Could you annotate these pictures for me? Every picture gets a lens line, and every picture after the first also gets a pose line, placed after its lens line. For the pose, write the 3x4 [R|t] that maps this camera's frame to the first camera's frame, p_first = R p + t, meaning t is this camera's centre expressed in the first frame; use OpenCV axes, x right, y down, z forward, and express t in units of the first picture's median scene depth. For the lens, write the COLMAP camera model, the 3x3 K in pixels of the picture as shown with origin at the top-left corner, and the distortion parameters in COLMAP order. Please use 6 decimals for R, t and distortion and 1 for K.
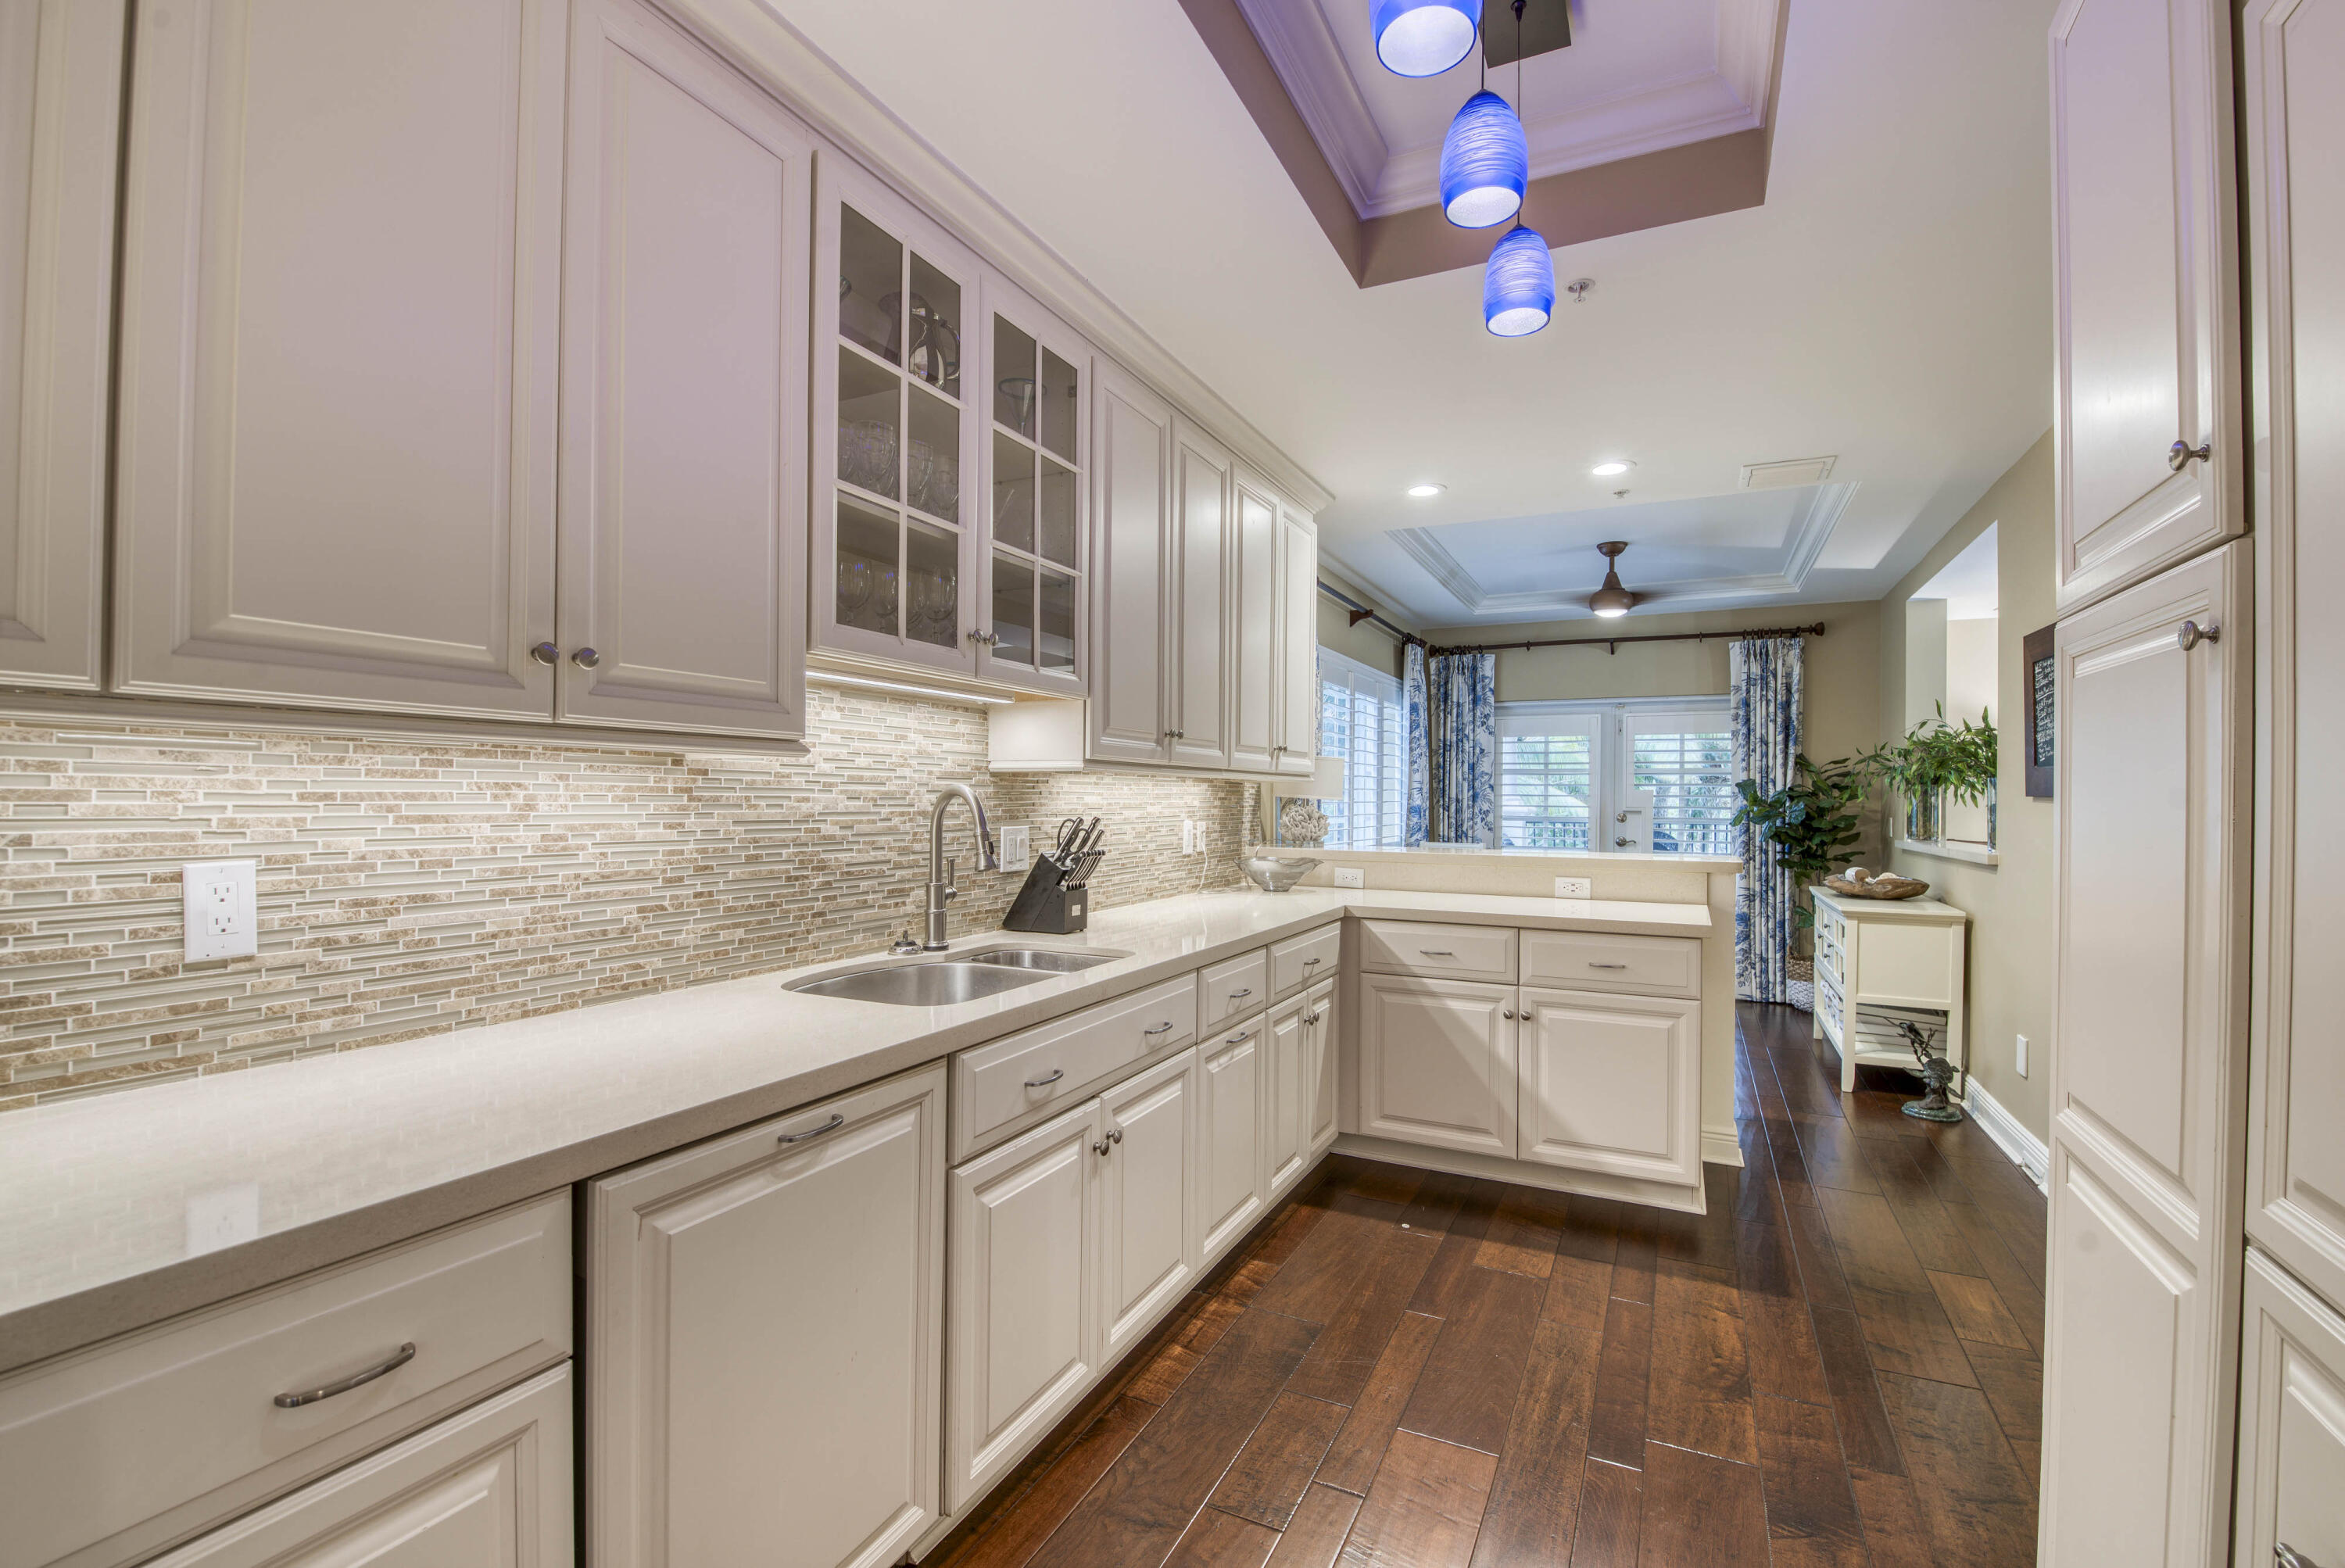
lens RADIAL K [[1018.0, 0, 1181.4], [0, 1018.0, 797.3], [0, 0, 1]] dist [-0.012640, -0.004728]
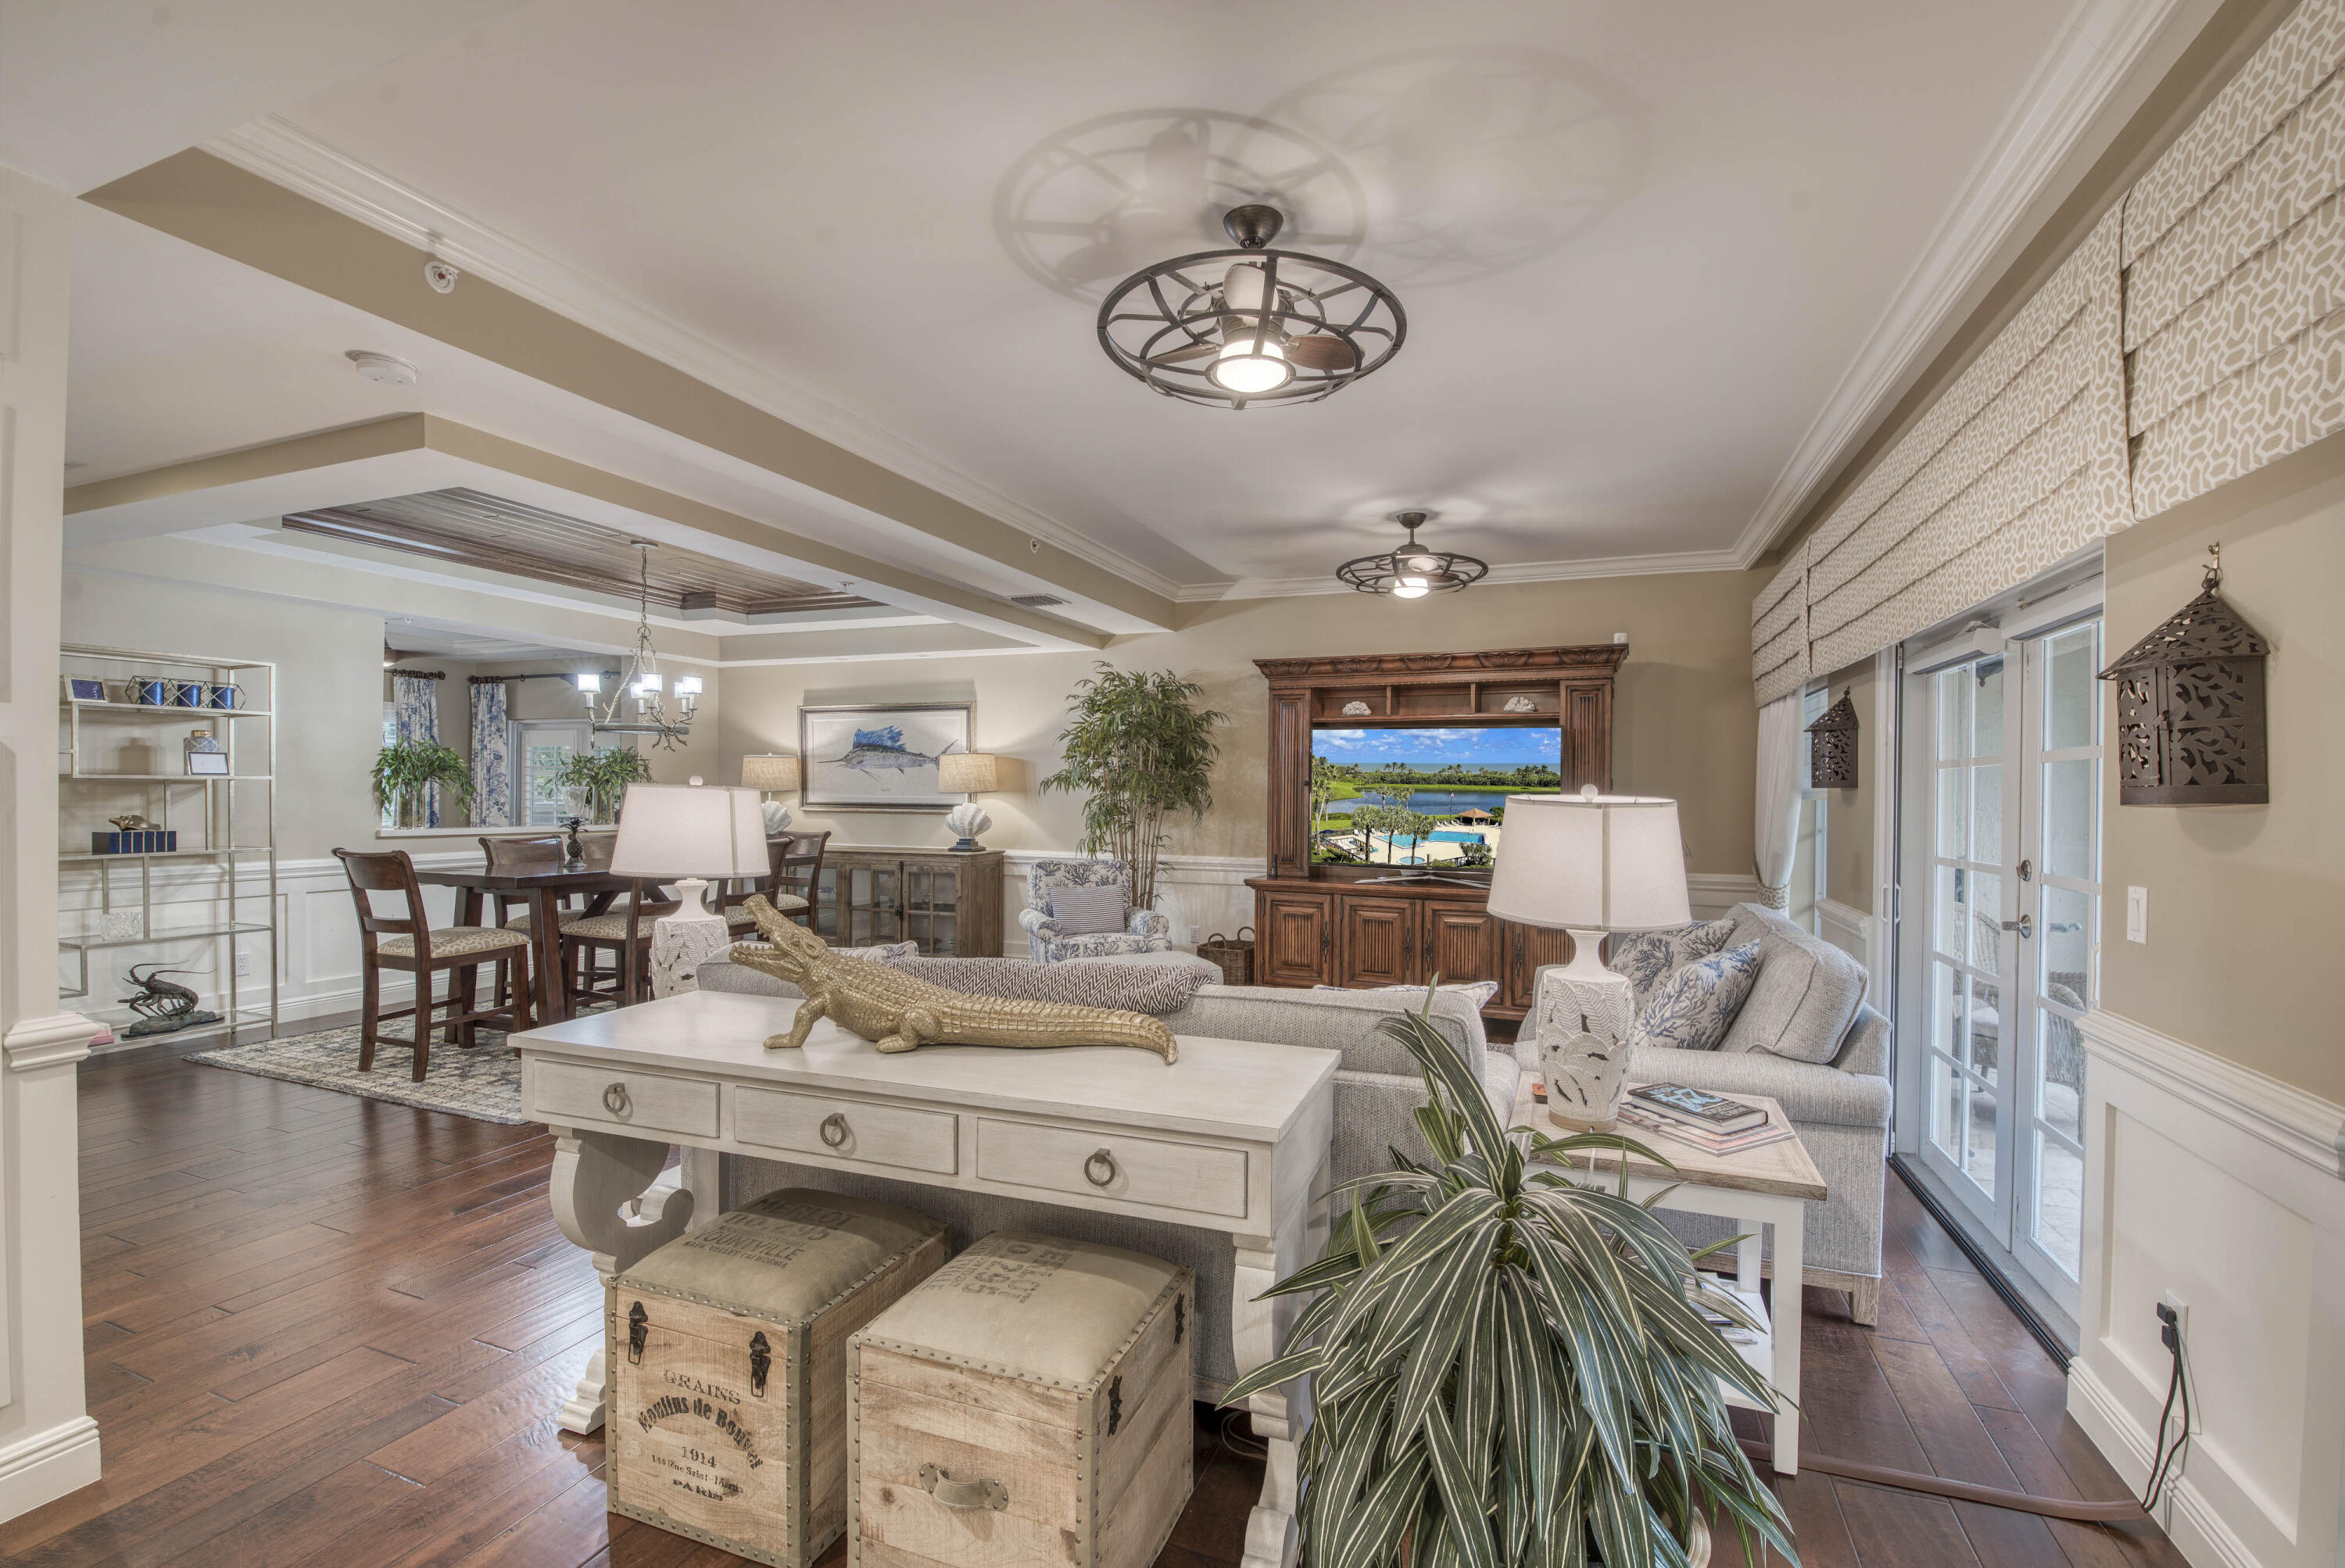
lens RADIAL K [[1018.0, 0, 1202.2], [0, 1018.0, 799.5], [0, 0, 1]] dist [-0.012640, -0.004728]
pose [[0.994301, 0.002112, 0.106593, 3.650333], [-0.002953, 0.999966, 0.007730, -0.013361], [-0.106573, -0.008001, 0.994273, -1.366896]]
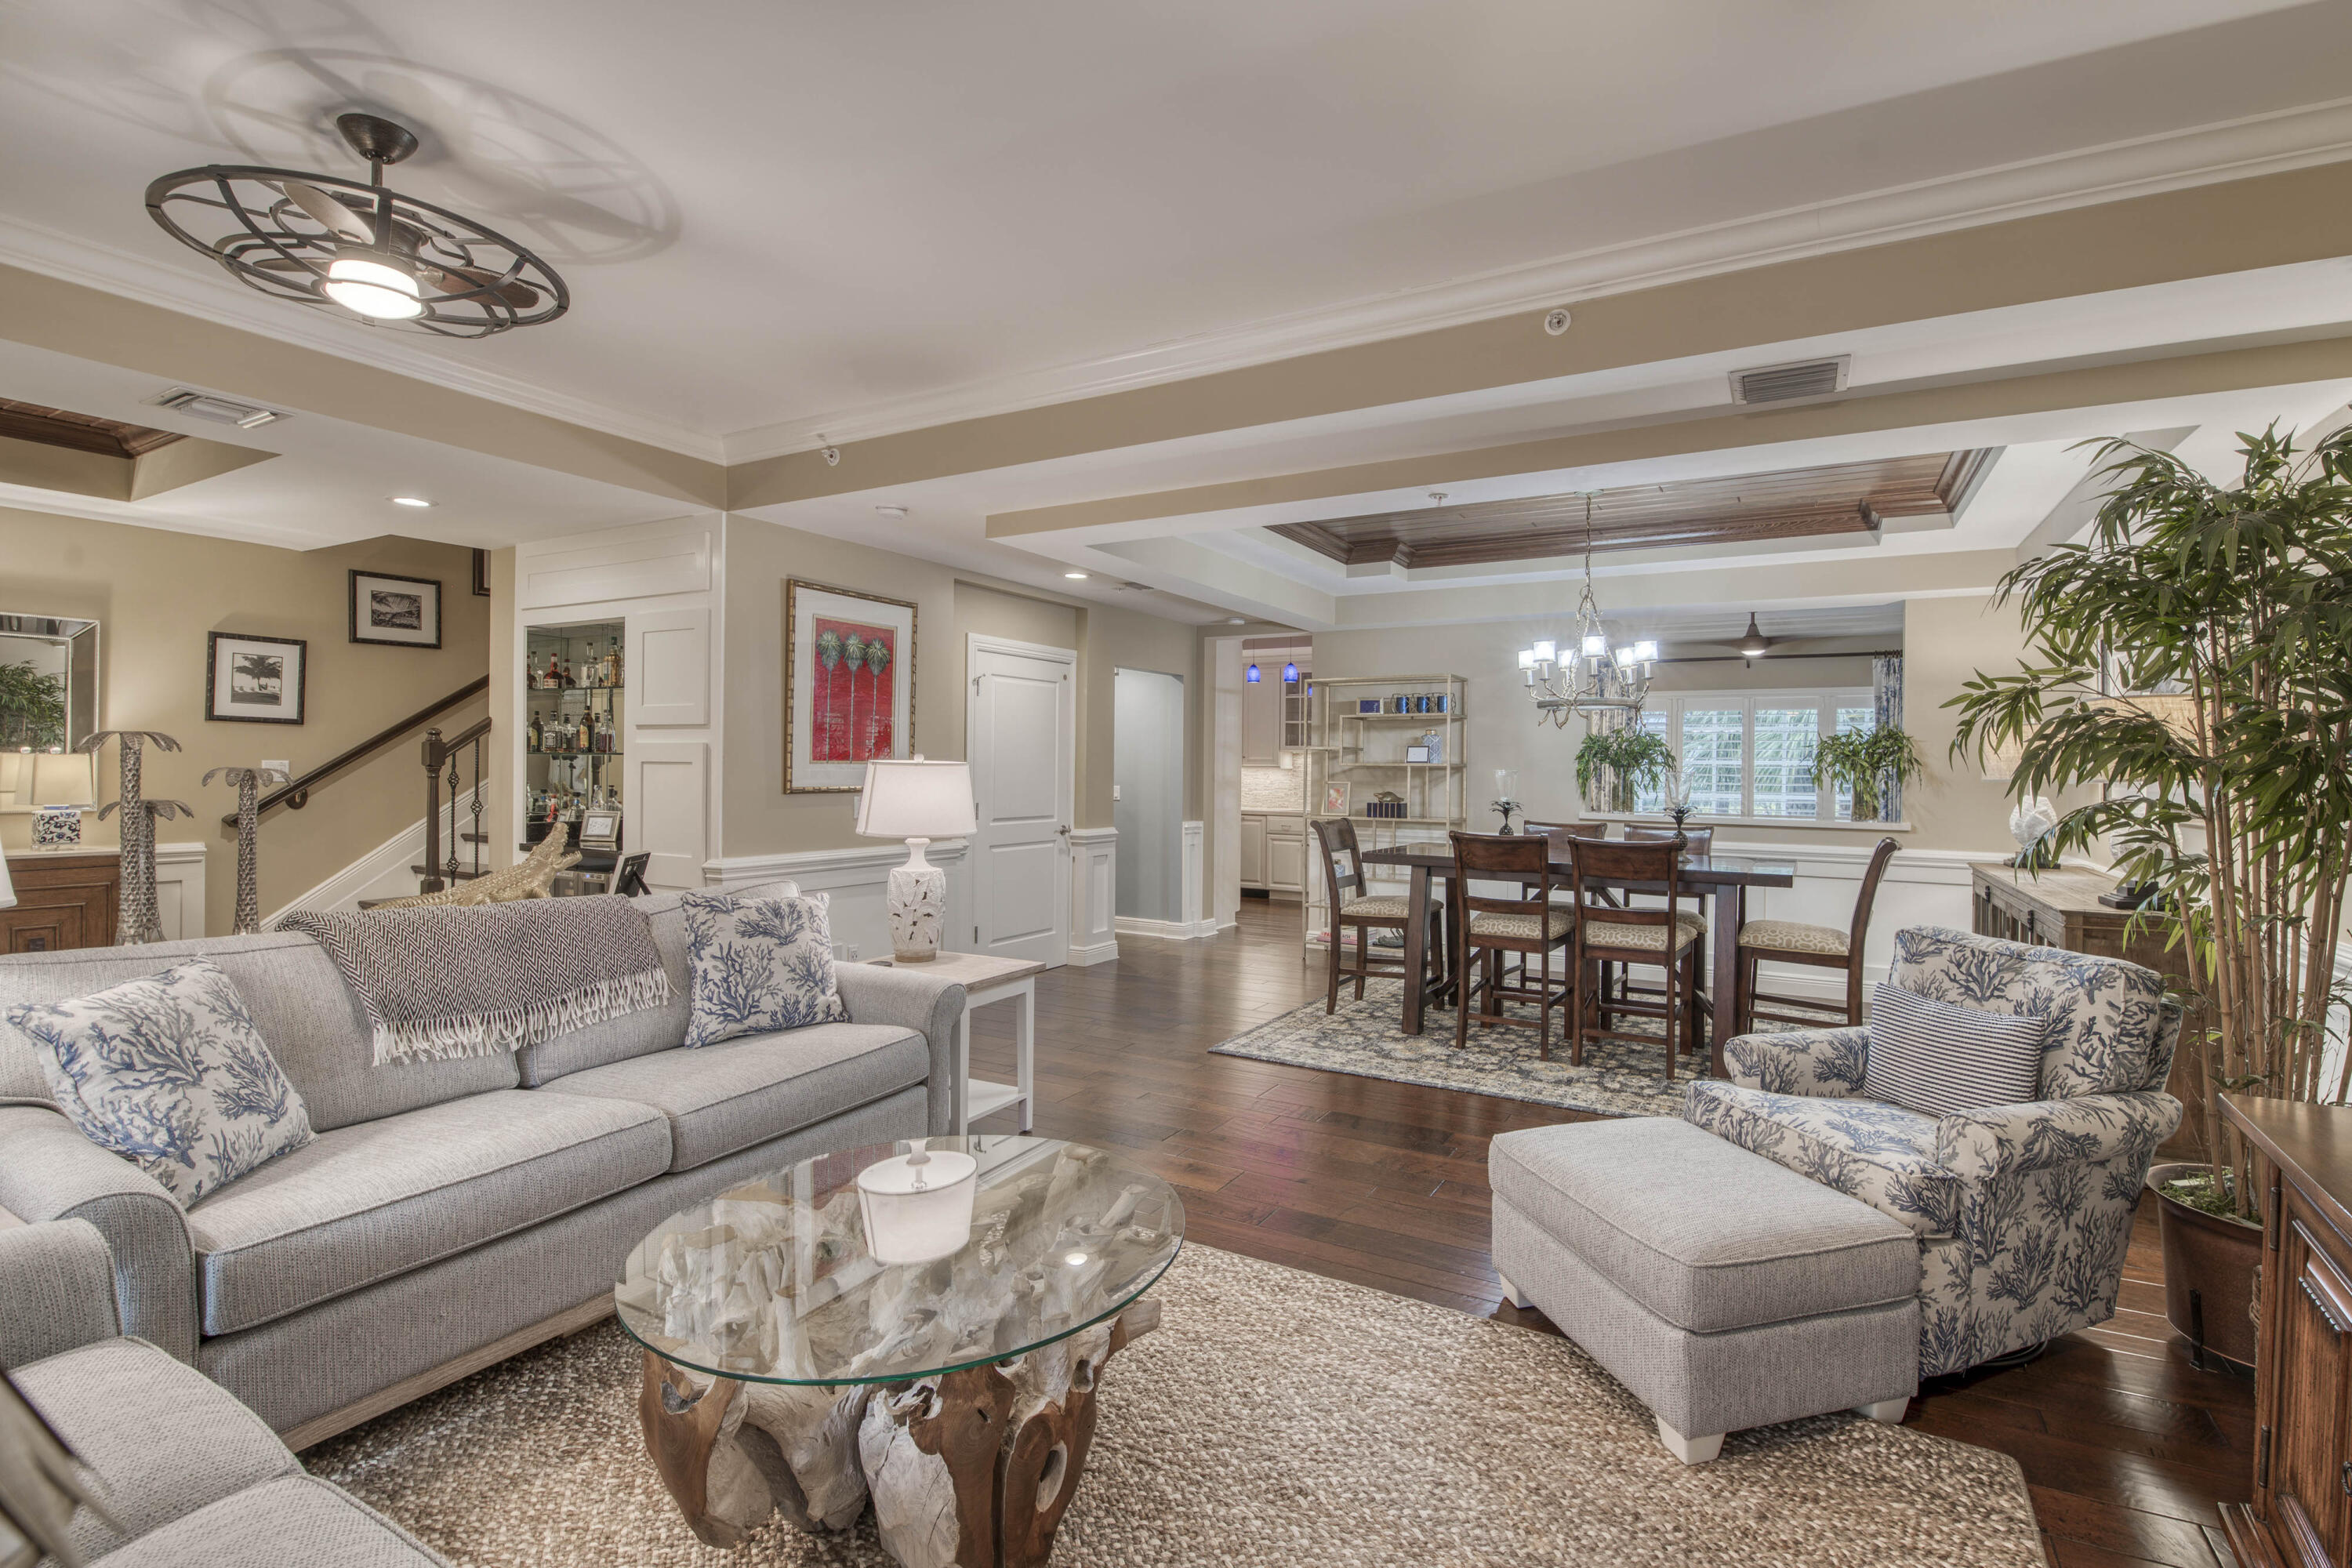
lens RADIAL K [[1055.3, 0, 1220.9], [0, 1055.3, 768.8], [0, 0, 1]] dist [-0.003734, -0.000353]
pose [[-0.046315, -0.006232, -0.998907, 4.949967], [-0.016629, 0.999847, -0.005467, 0.000329], [0.998788, 0.016357, -0.046412, 0.821409]]
